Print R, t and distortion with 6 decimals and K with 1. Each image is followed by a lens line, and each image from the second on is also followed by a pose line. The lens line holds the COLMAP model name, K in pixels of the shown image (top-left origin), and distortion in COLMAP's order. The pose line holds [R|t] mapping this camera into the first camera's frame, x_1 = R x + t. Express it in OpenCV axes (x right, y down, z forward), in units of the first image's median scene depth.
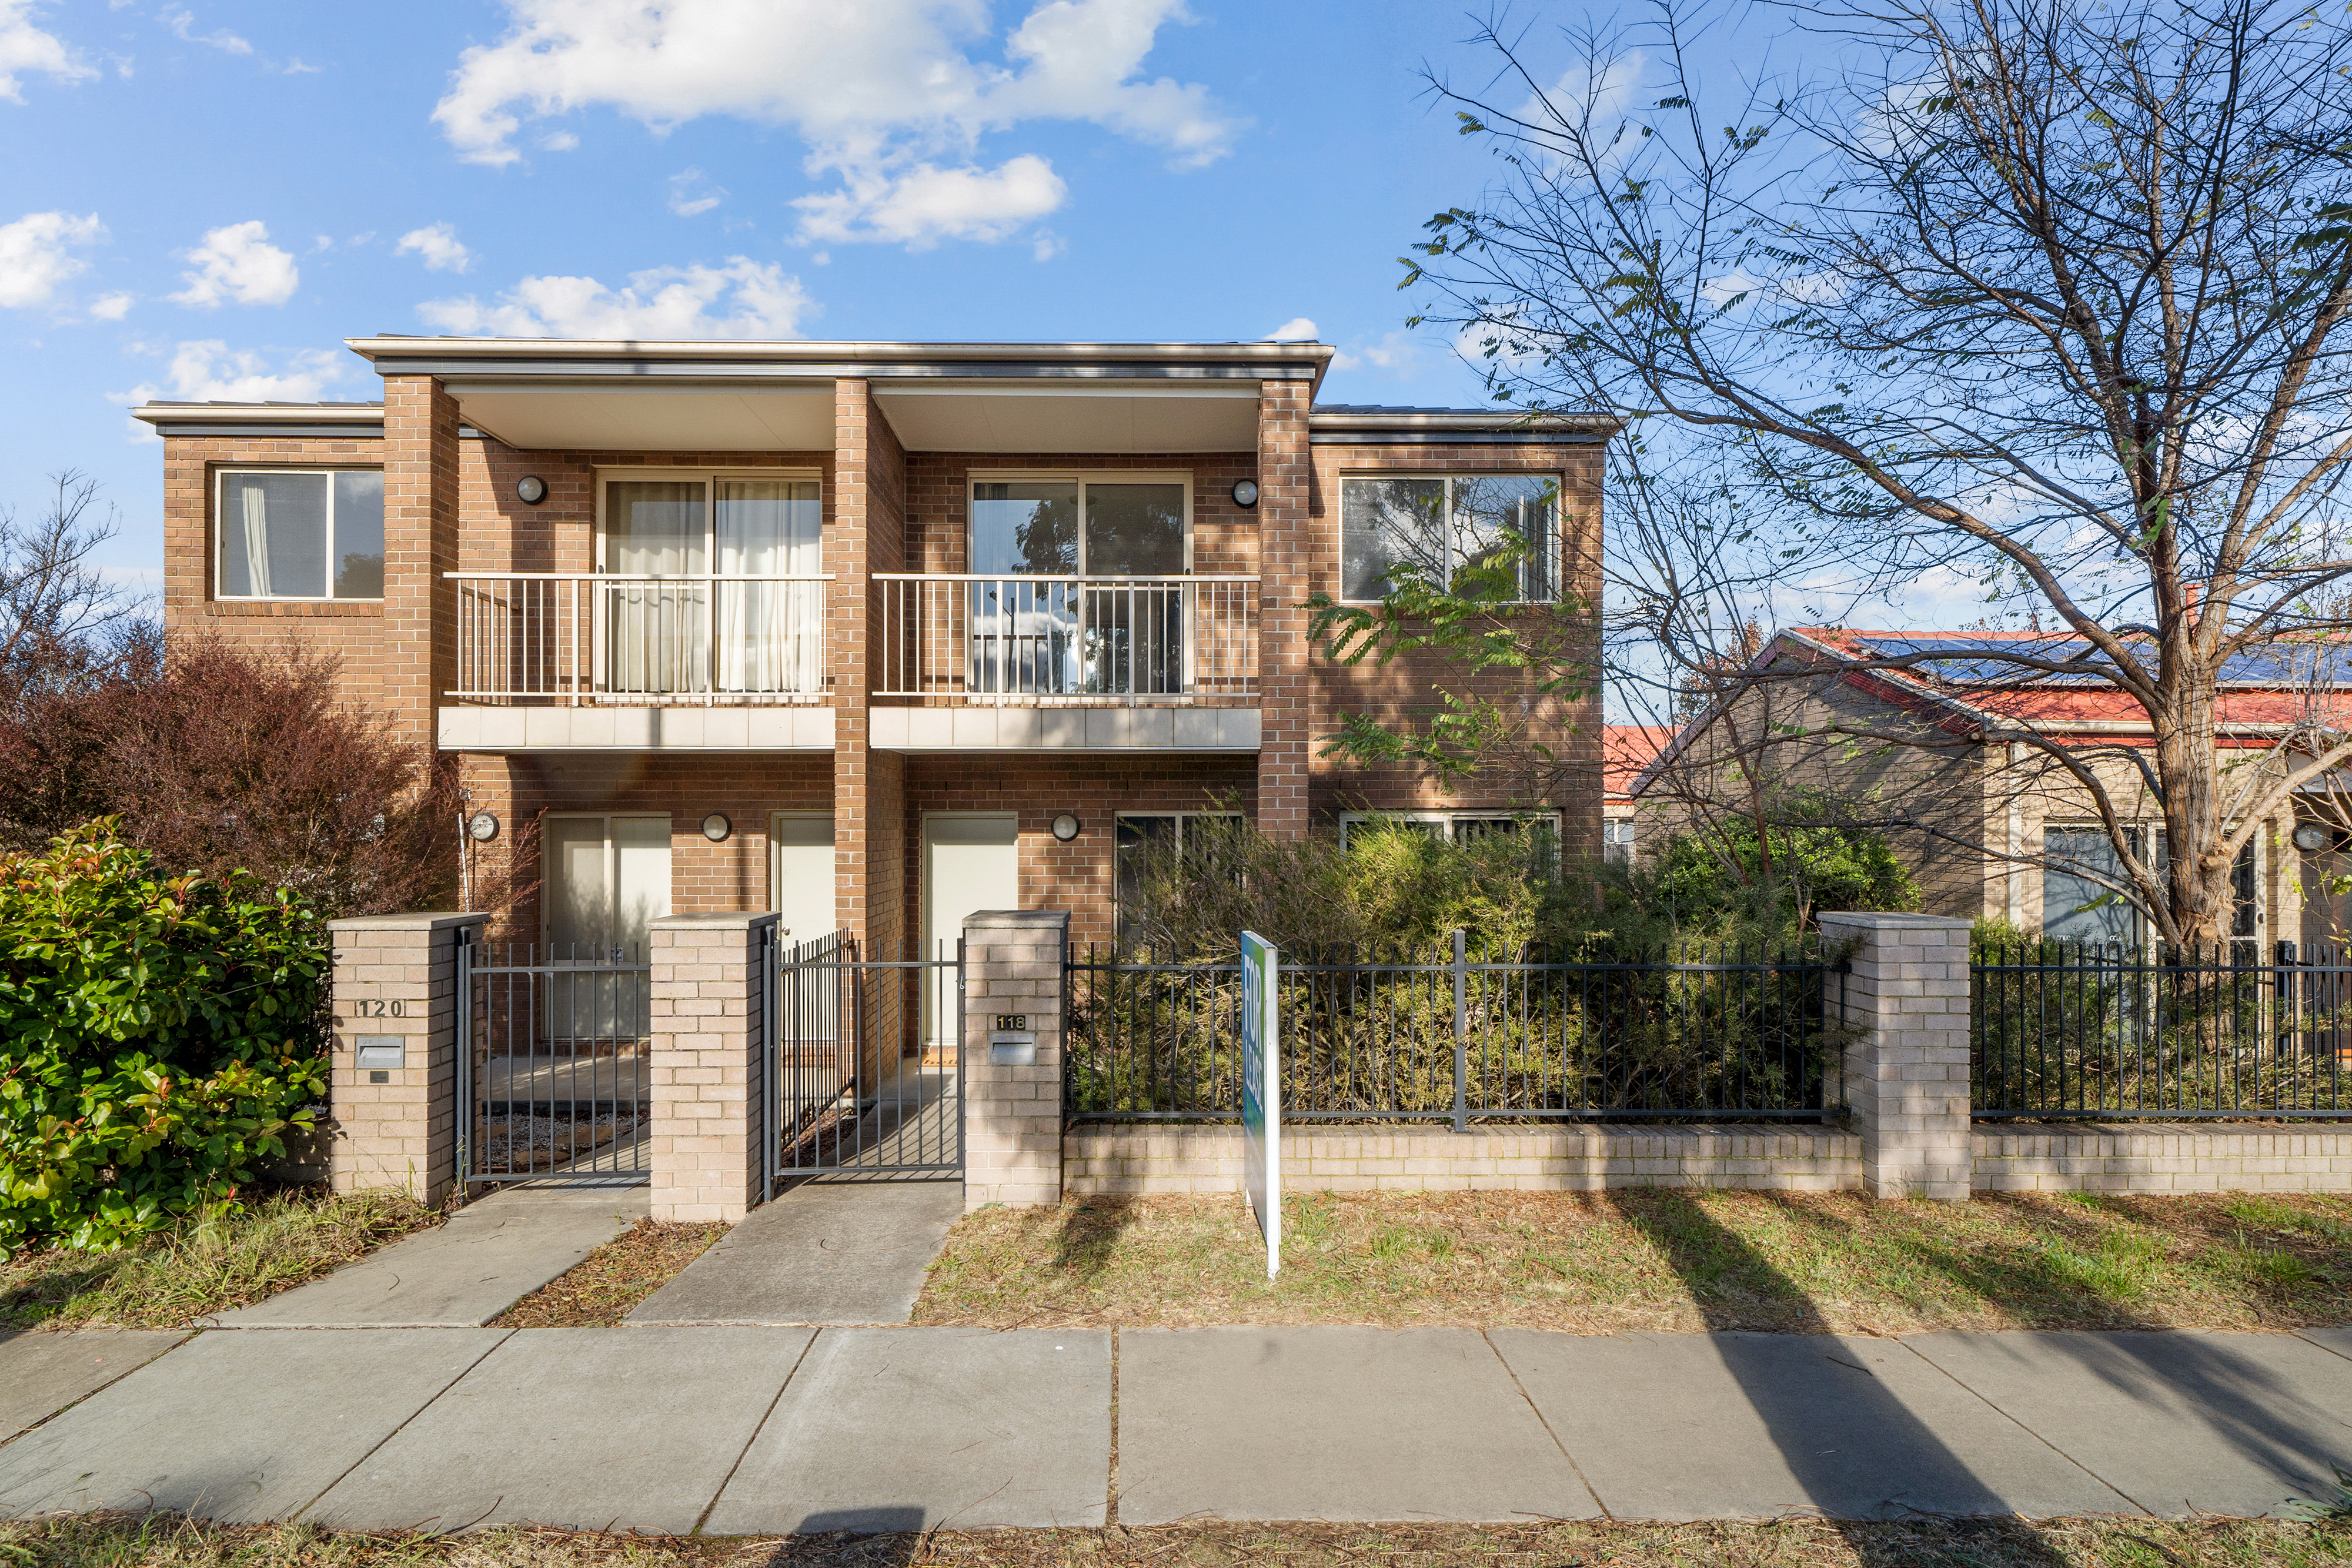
lens RADIAL K [[1107.8, 0, 1170.5], [0, 1107.8, 817.2], [0, 0, 1]] dist [0.000118, -0.001358]
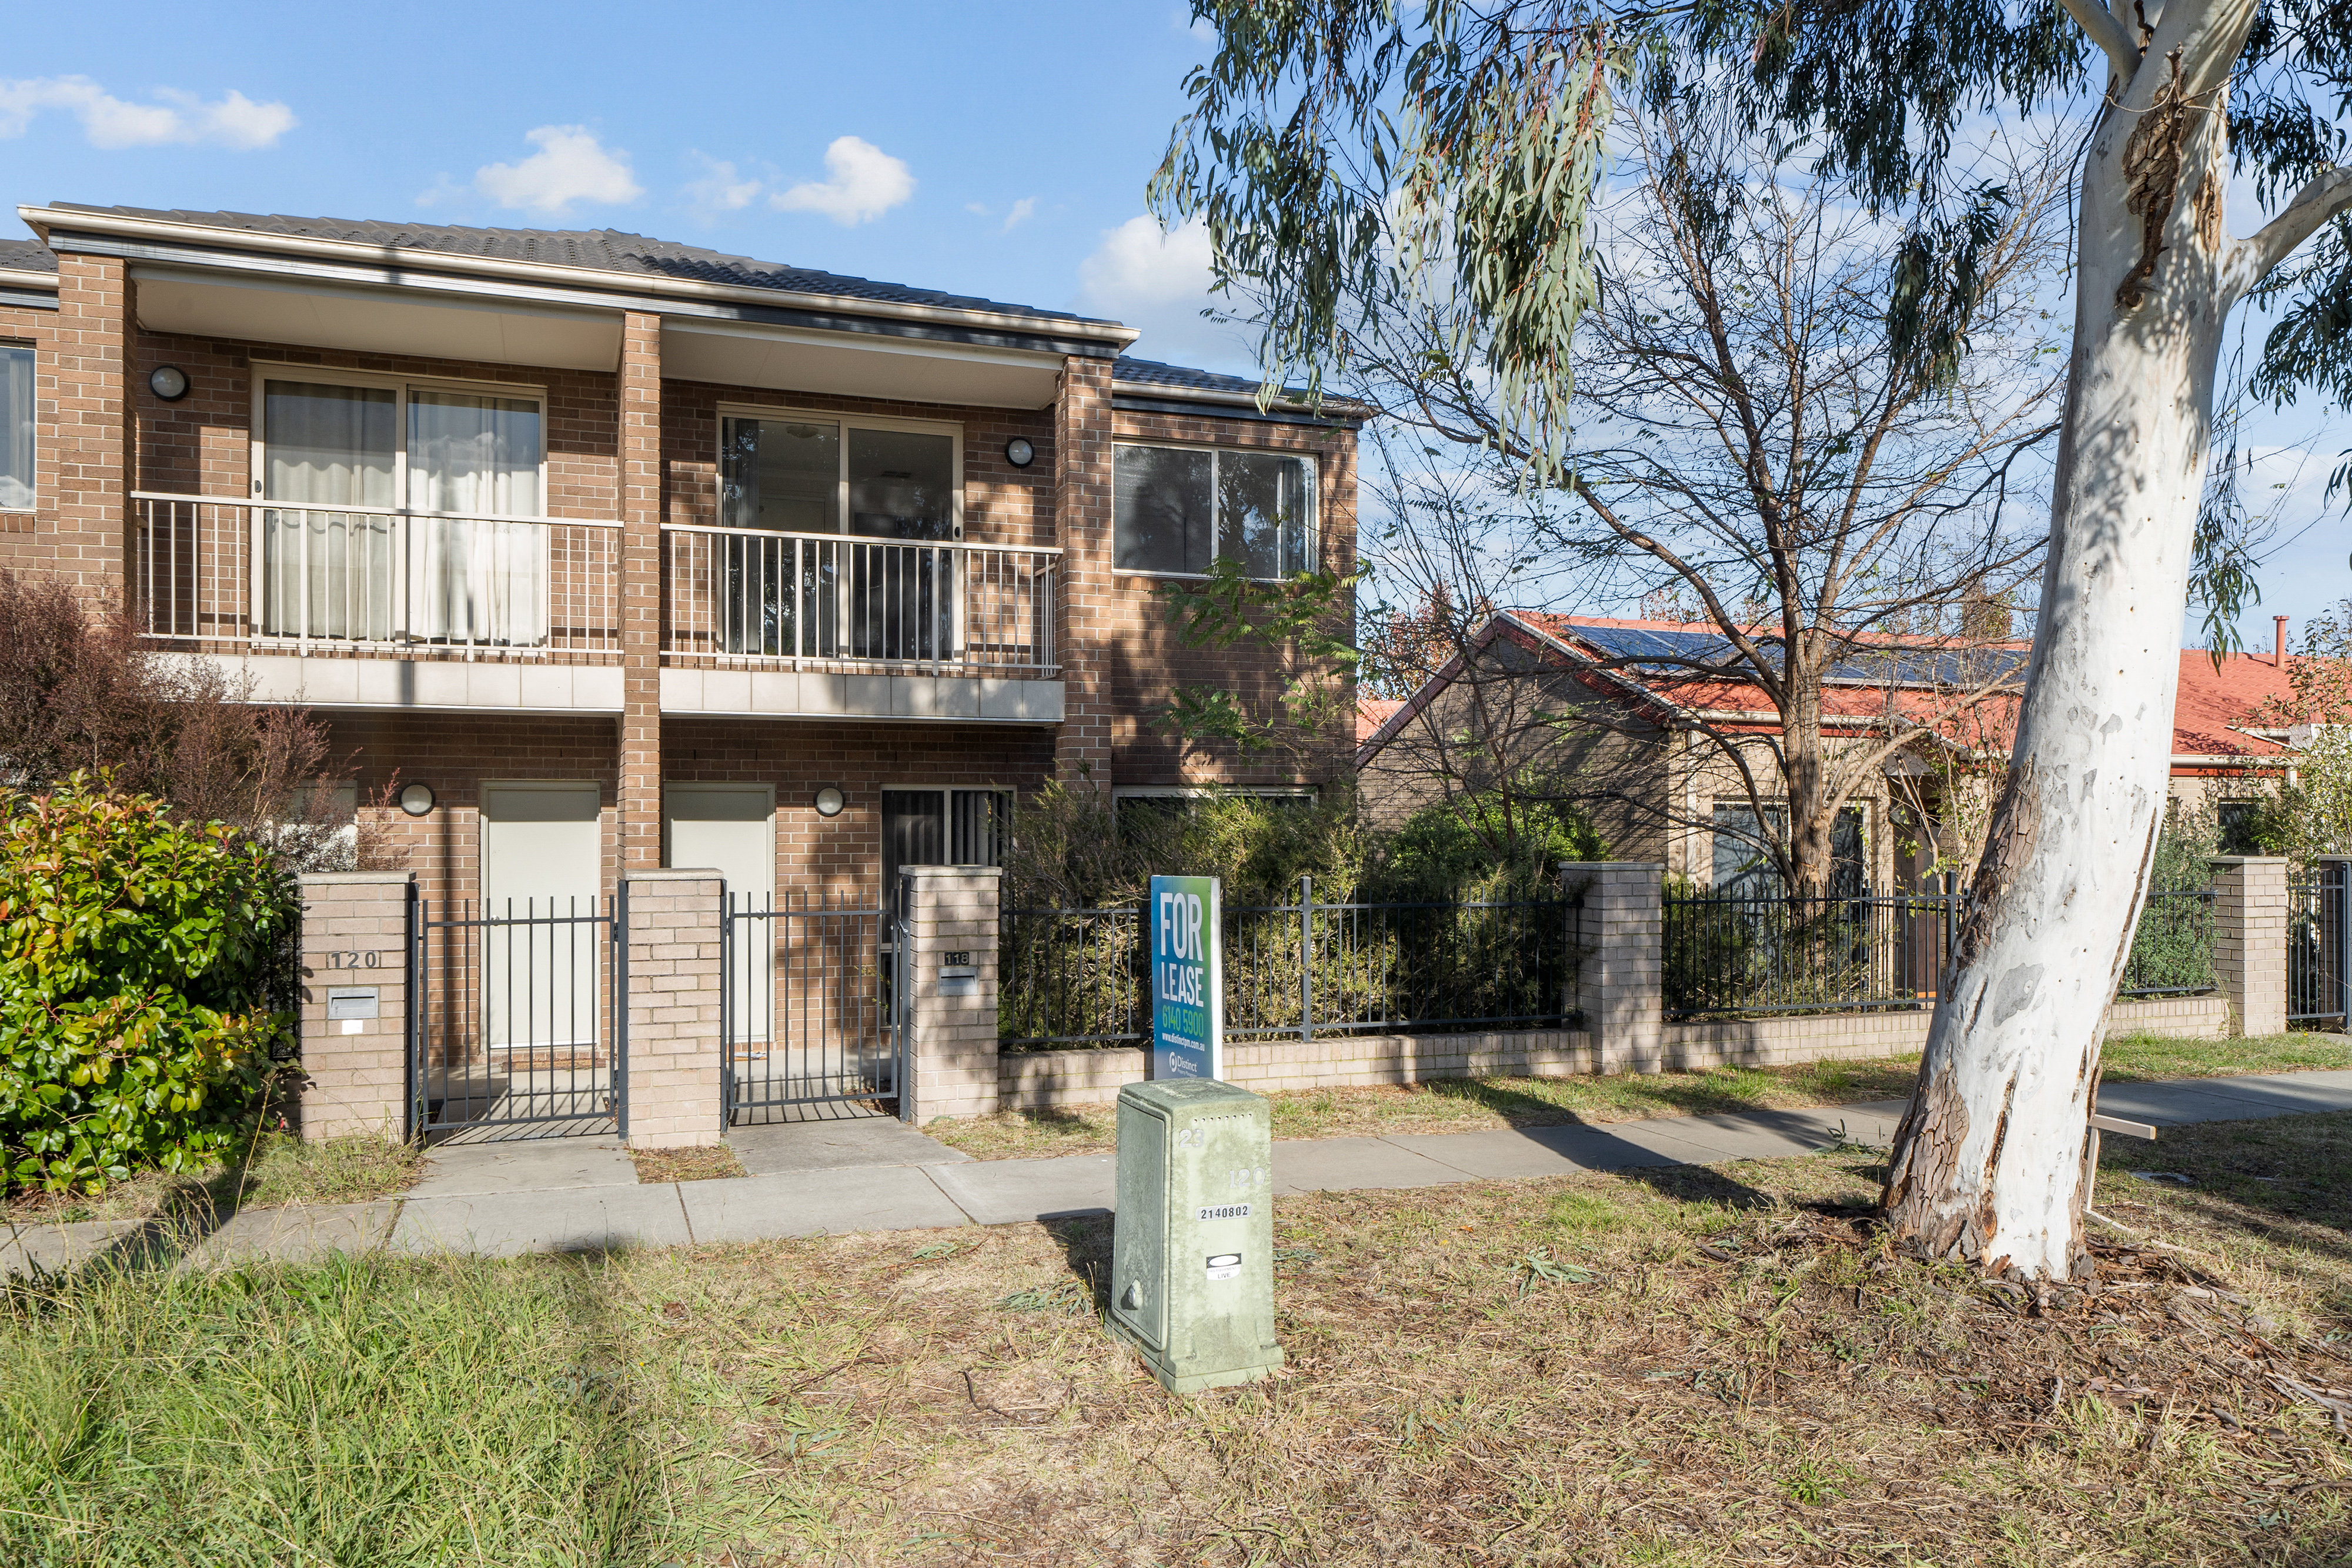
lens RADIAL K [[1636.5, 0, 1175.1], [0, 1636.5, 817.7], [0, 0, 1]] dist [0.005114, -0.000574]
pose [[0.941262, 0.000754, 0.337675, -0.334086], [-0.000520, 1.000000, -0.000782, 0.027639], [-0.337676, 0.000560, 0.941262, -0.443031]]
